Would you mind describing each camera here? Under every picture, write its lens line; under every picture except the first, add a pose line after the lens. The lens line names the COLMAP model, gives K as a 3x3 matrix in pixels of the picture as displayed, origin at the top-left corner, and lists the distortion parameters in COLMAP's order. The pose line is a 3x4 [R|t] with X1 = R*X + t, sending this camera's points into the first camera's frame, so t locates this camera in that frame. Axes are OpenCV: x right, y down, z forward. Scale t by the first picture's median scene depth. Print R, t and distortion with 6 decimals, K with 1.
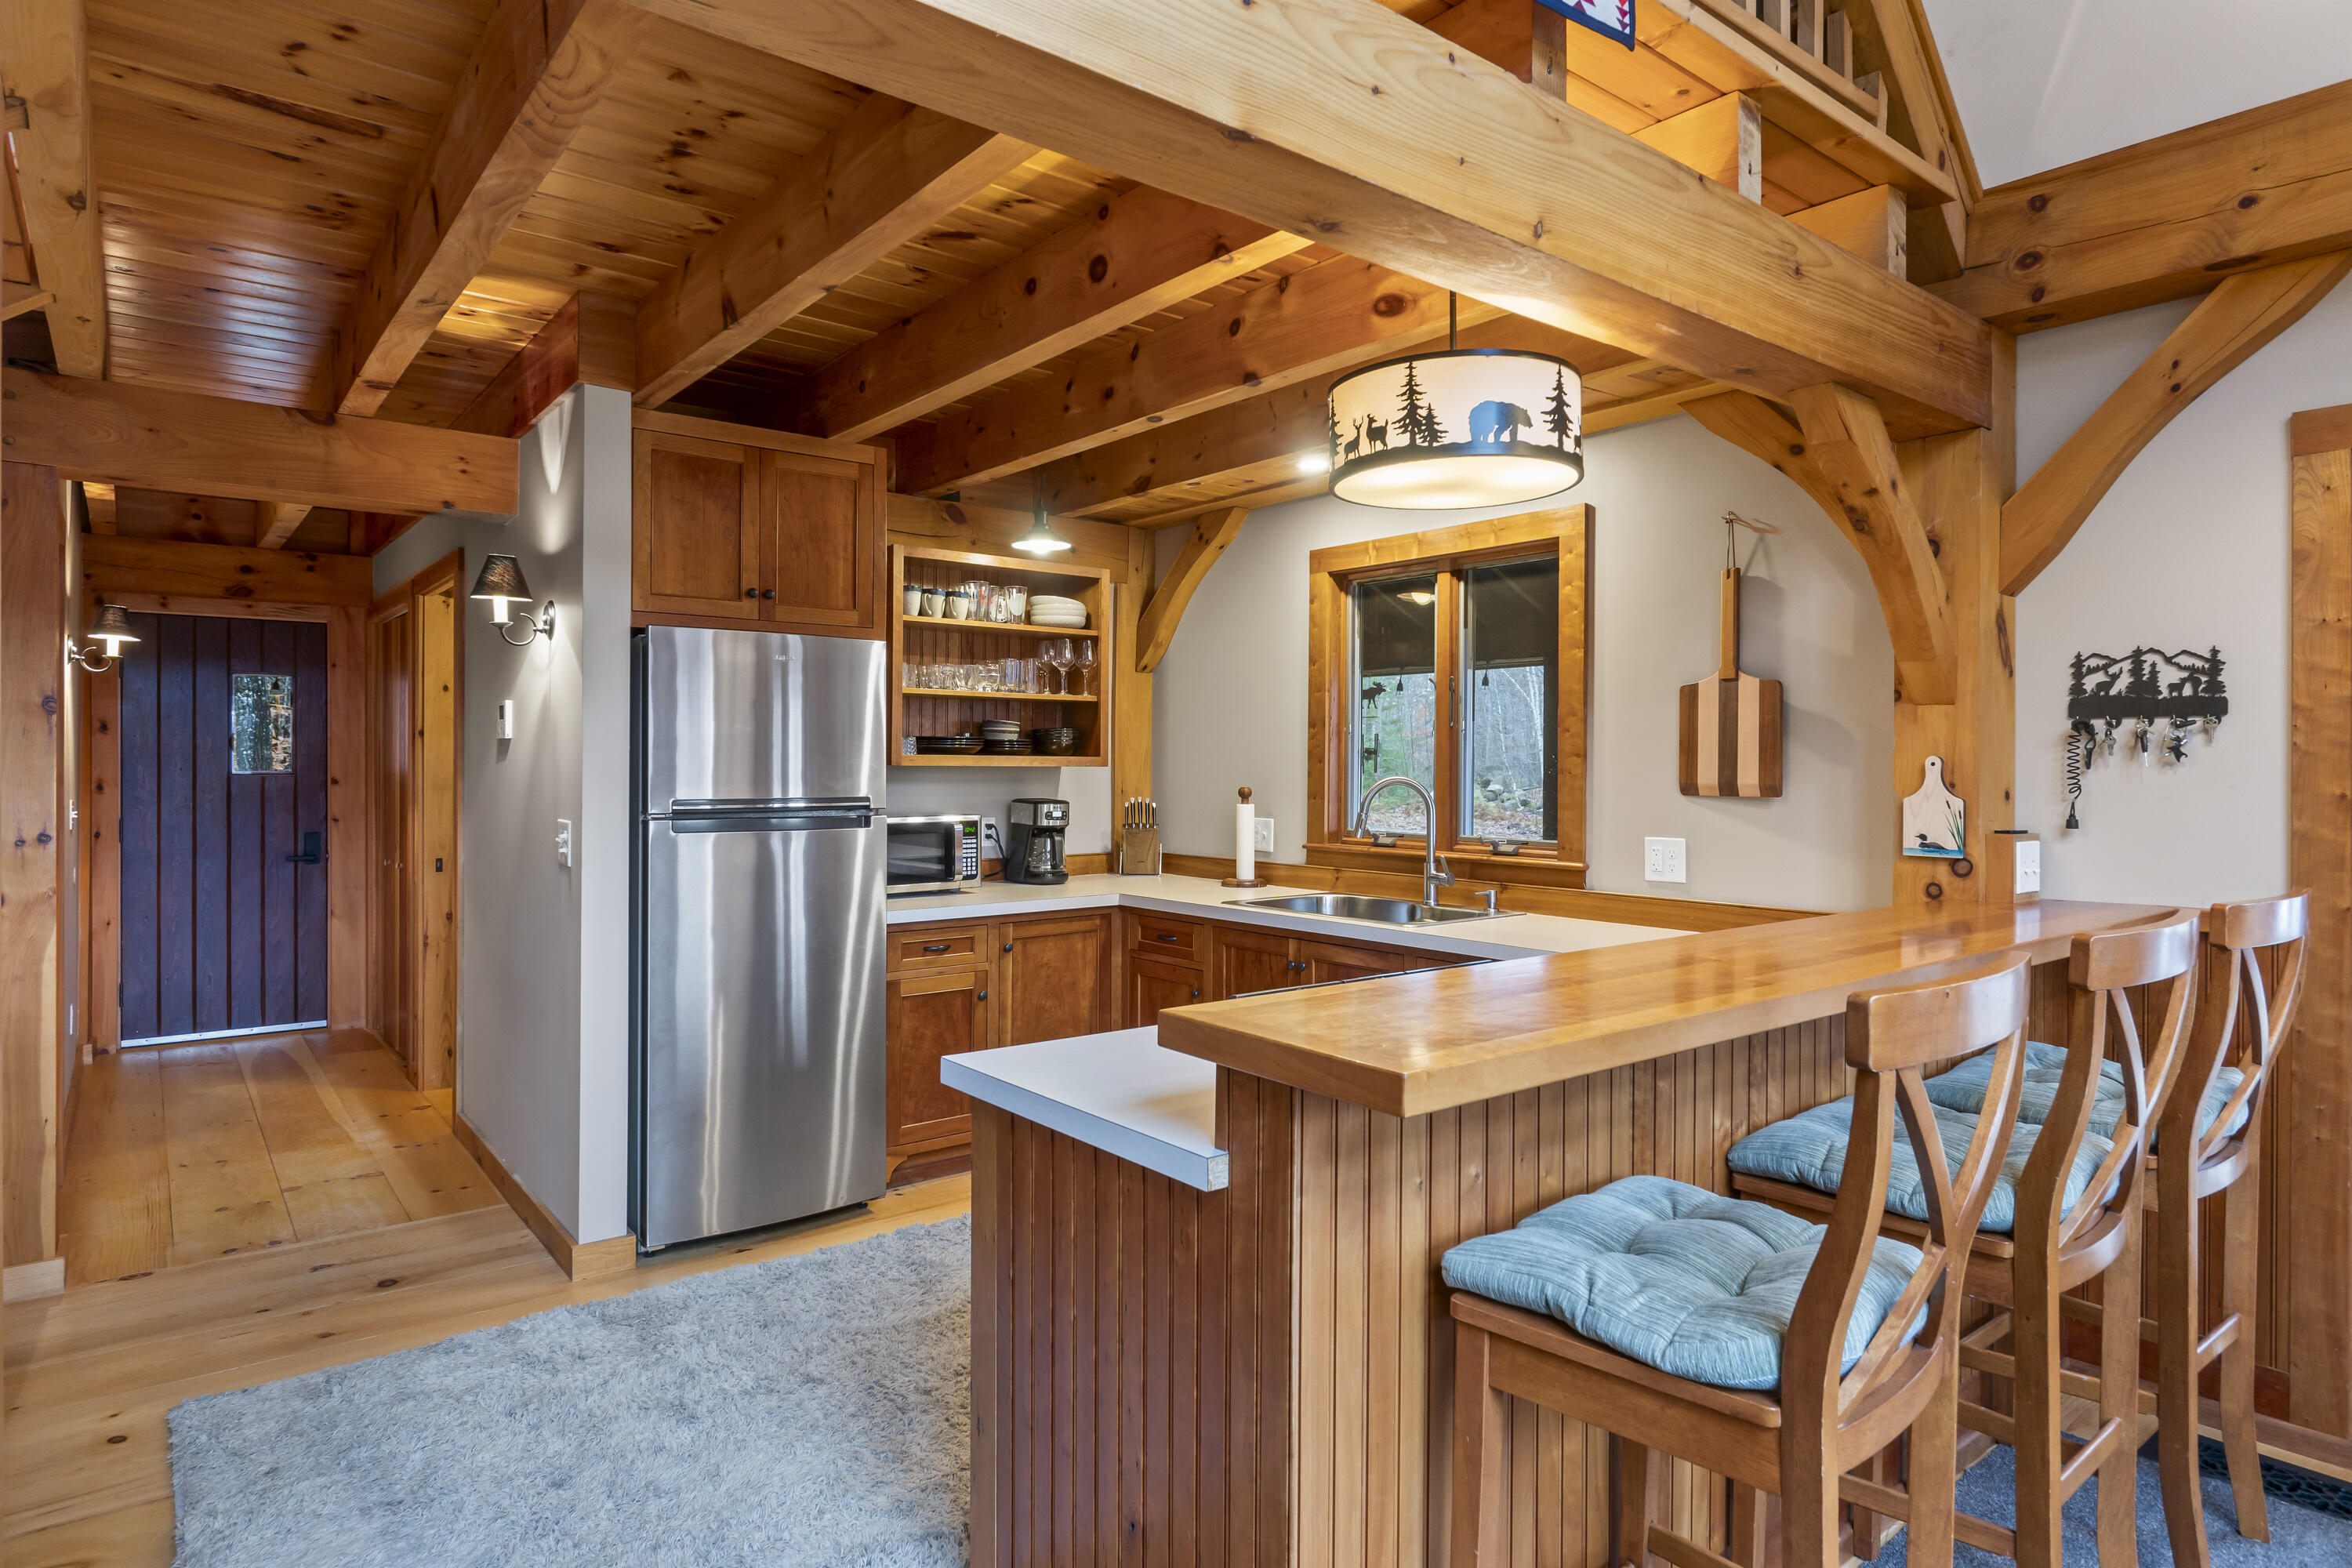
lens RADIAL K [[1314.6, 0, 1176.0], [0, 1314.6, 784.0], [0, 0, 1]] dist [-0.000378, -0.000017]
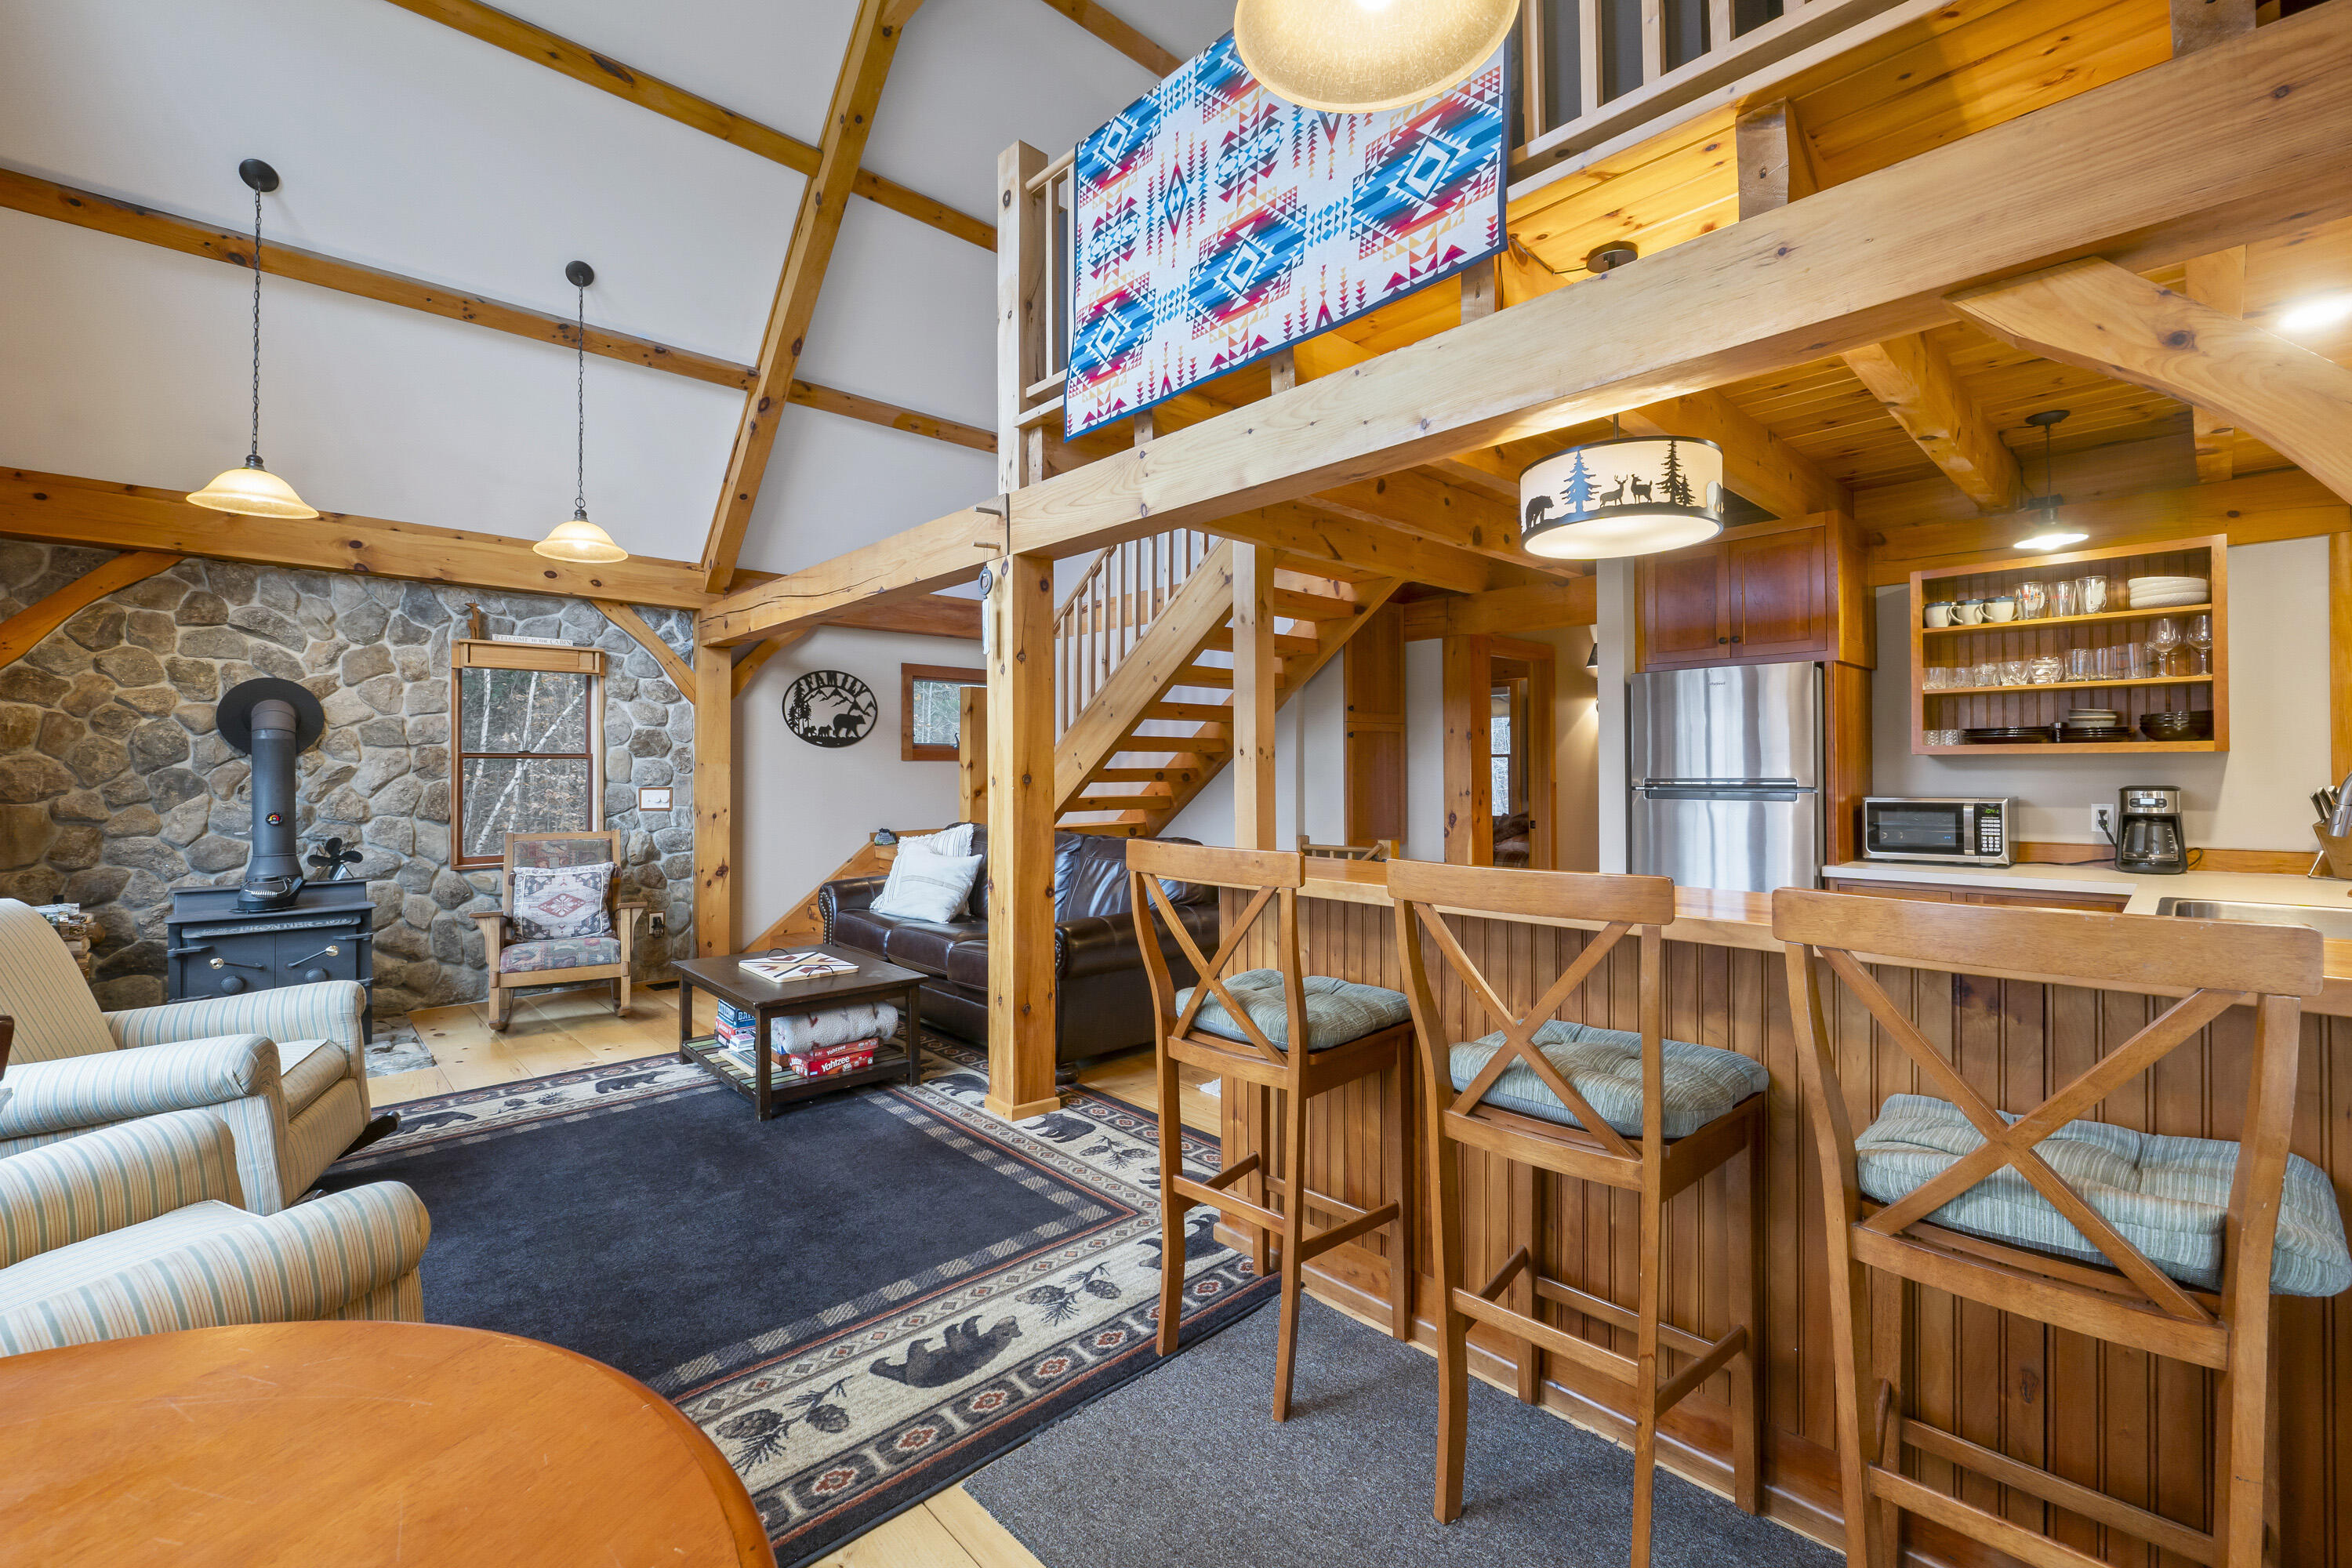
lens RADIAL K [[978.8, 0, 1172.0], [0, 978.8, 764.5], [0, 0, 1]] dist [-0.009459, -0.000347]
pose [[0.084422, -0.007495, -0.996402, 0.566099], [-0.006082, 0.999949, -0.008037, 0.005226], [0.996412, 0.006739, 0.084372, 0.229523]]
